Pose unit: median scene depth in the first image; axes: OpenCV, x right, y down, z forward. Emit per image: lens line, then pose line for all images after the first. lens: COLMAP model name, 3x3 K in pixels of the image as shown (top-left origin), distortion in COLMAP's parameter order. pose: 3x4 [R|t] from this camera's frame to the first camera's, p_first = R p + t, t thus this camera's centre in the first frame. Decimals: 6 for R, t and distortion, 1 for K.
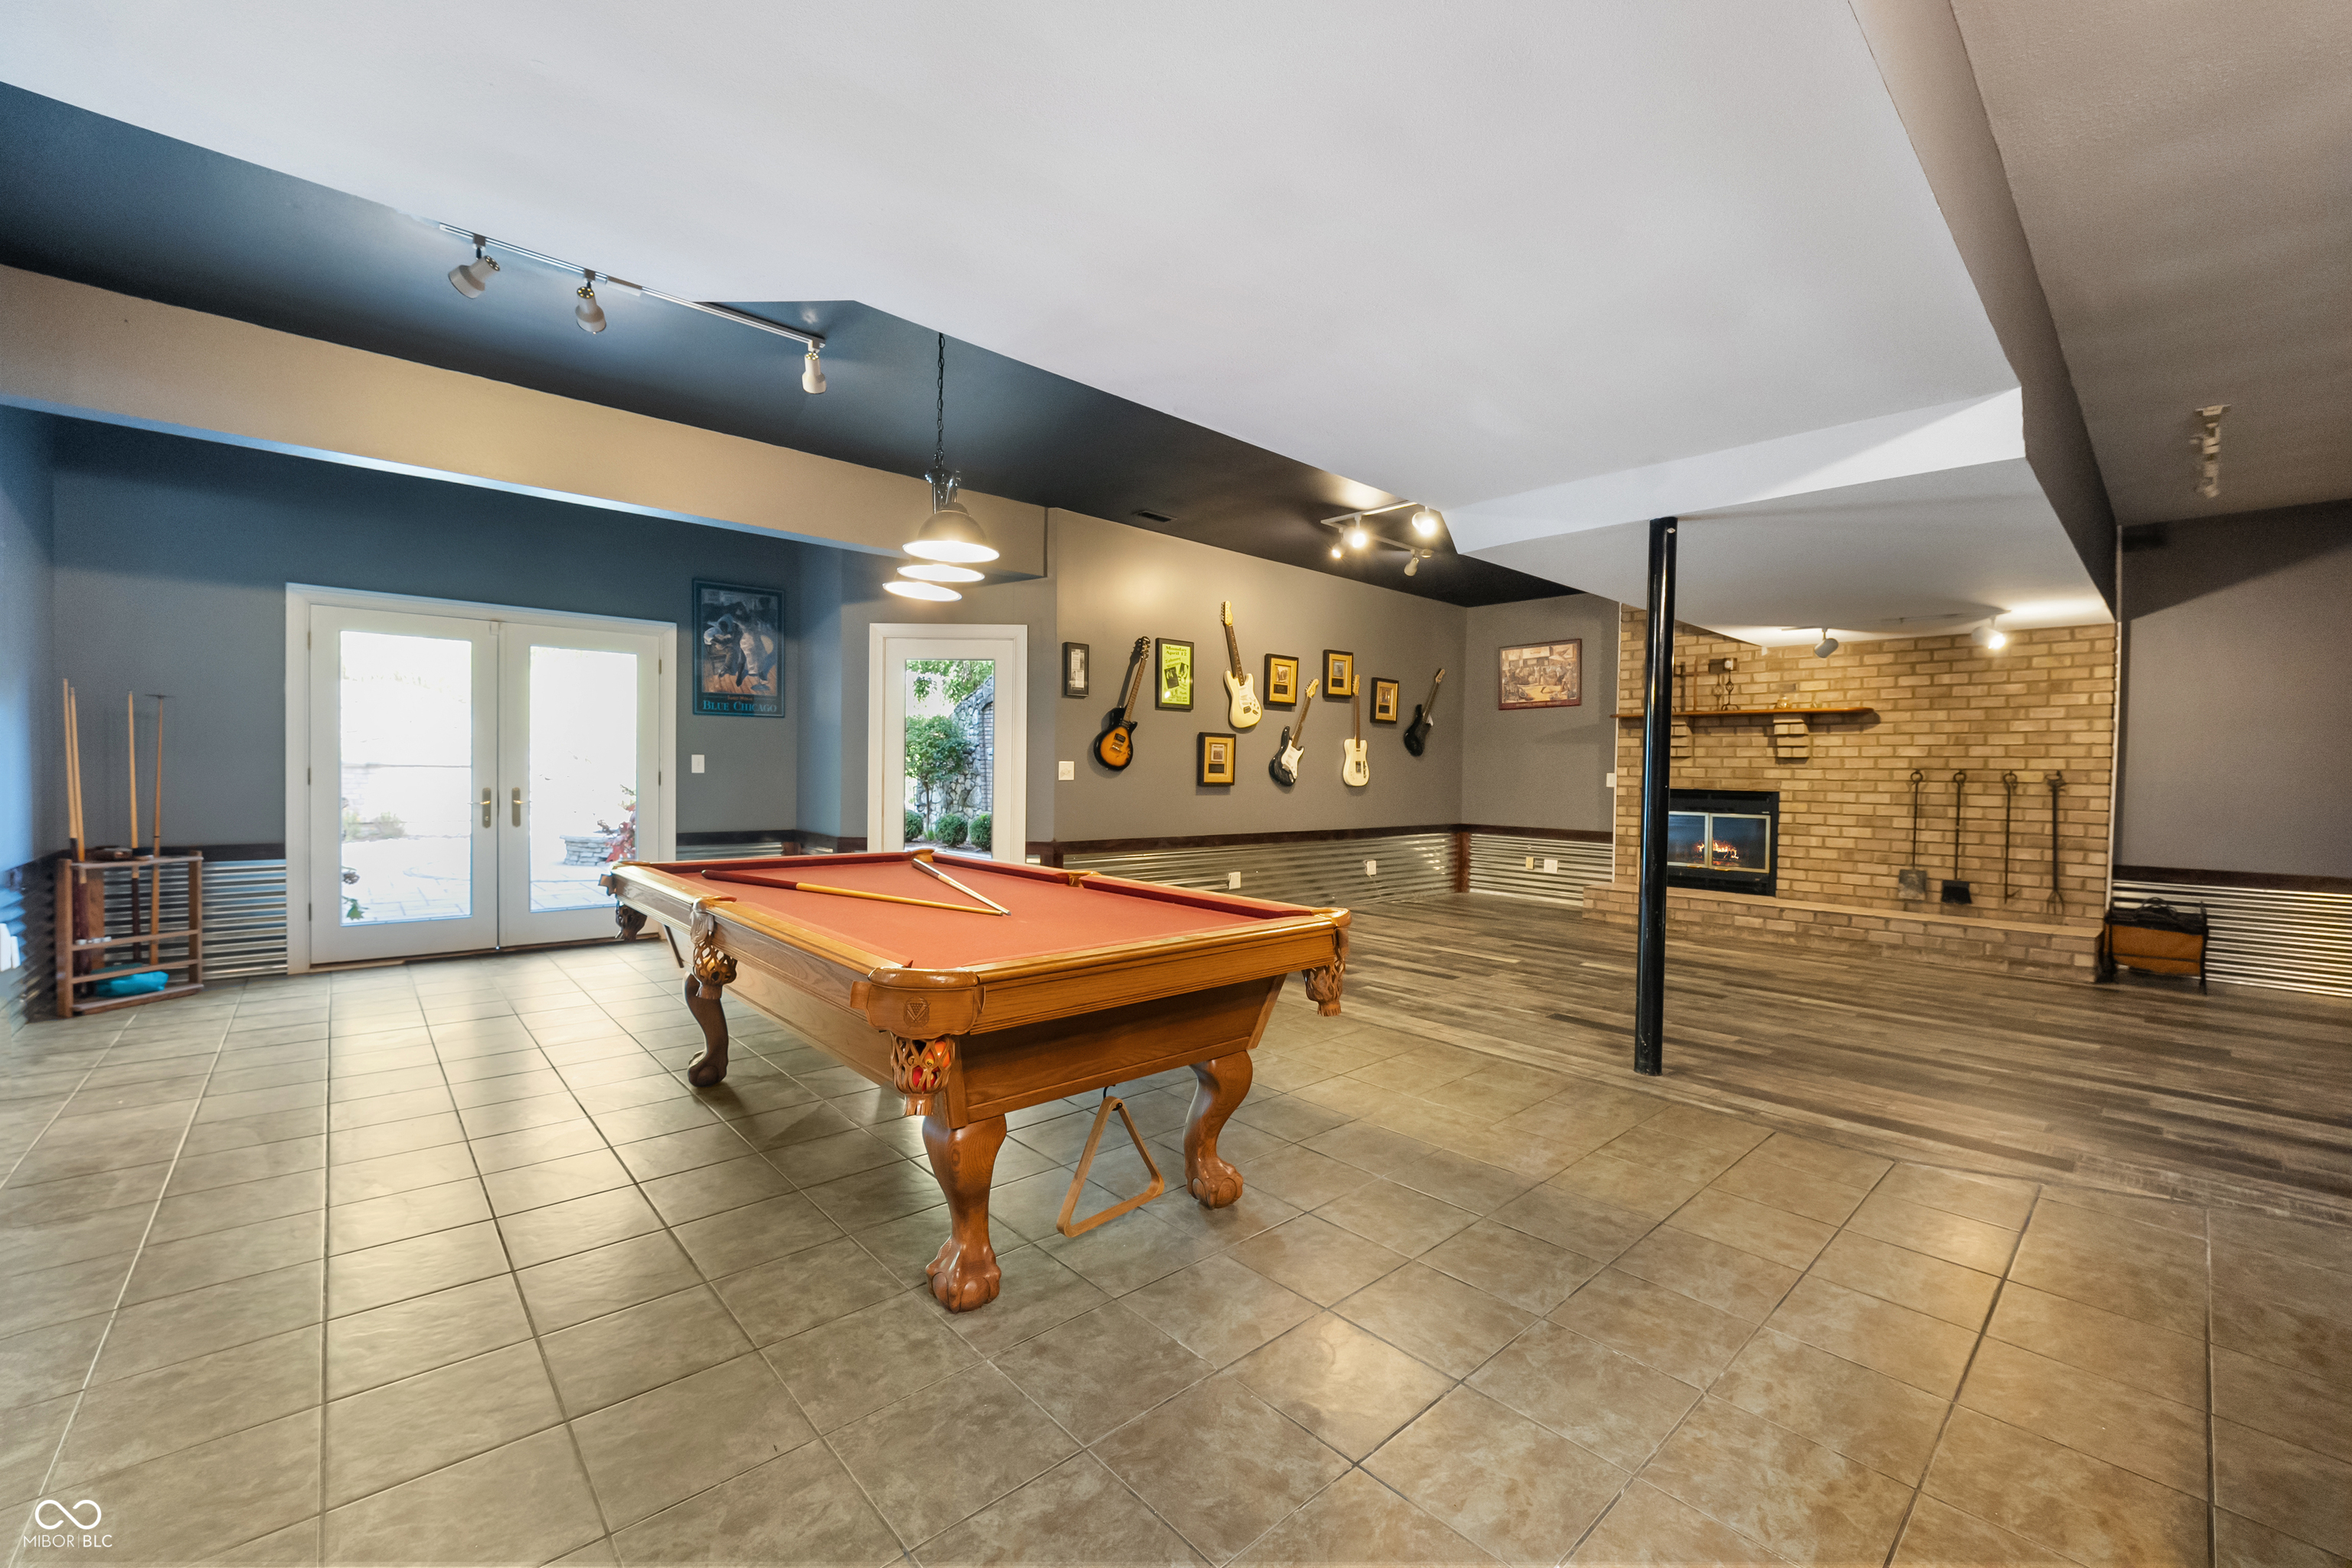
lens RADIAL K [[954.6, 0, 1180.0], [0, 954.6, 786.6], [0, 0, 1]] dist [-0.012906, 0.001462]
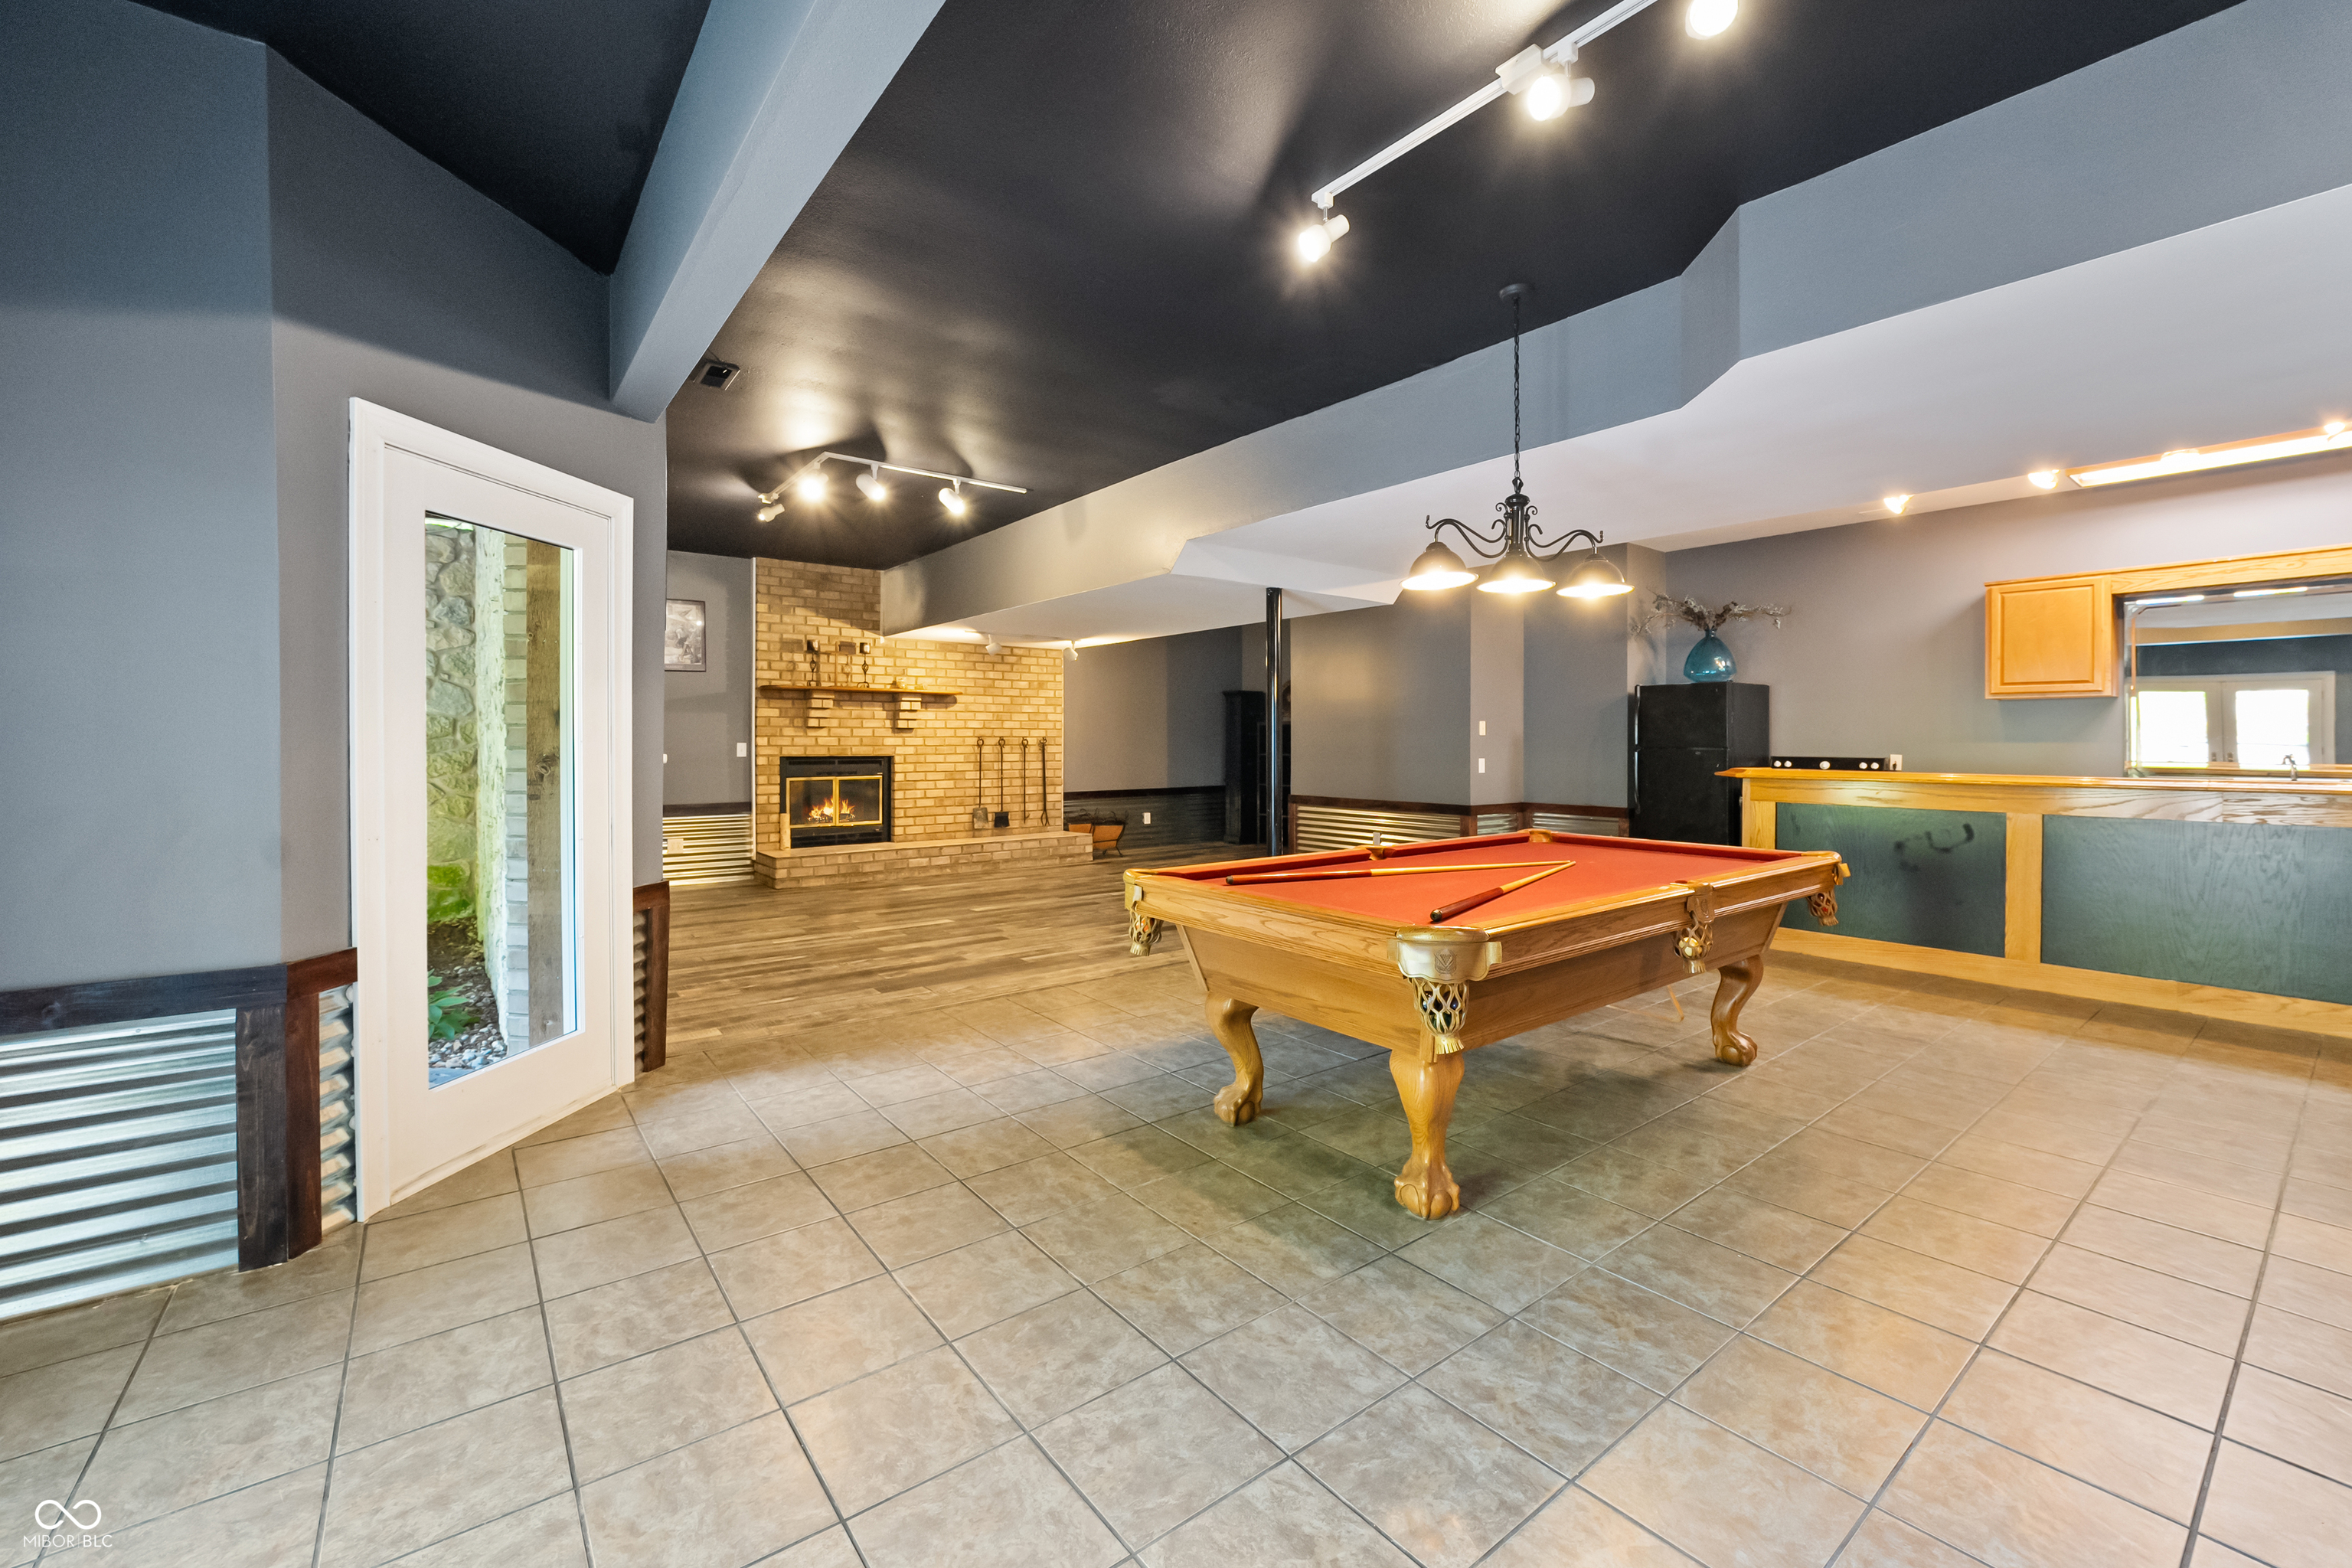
lens RADIAL K [[954.6, 0, 1193.0], [0, 954.6, 743.8], [0, 0, 1]] dist [-0.012906, 0.001462]
pose [[0.072377, -0.019714, 0.997182, -0.610119], [0.018386, 0.999661, 0.018429, -0.027570], [-0.997208, 0.017001, 0.072715, 0.560229]]
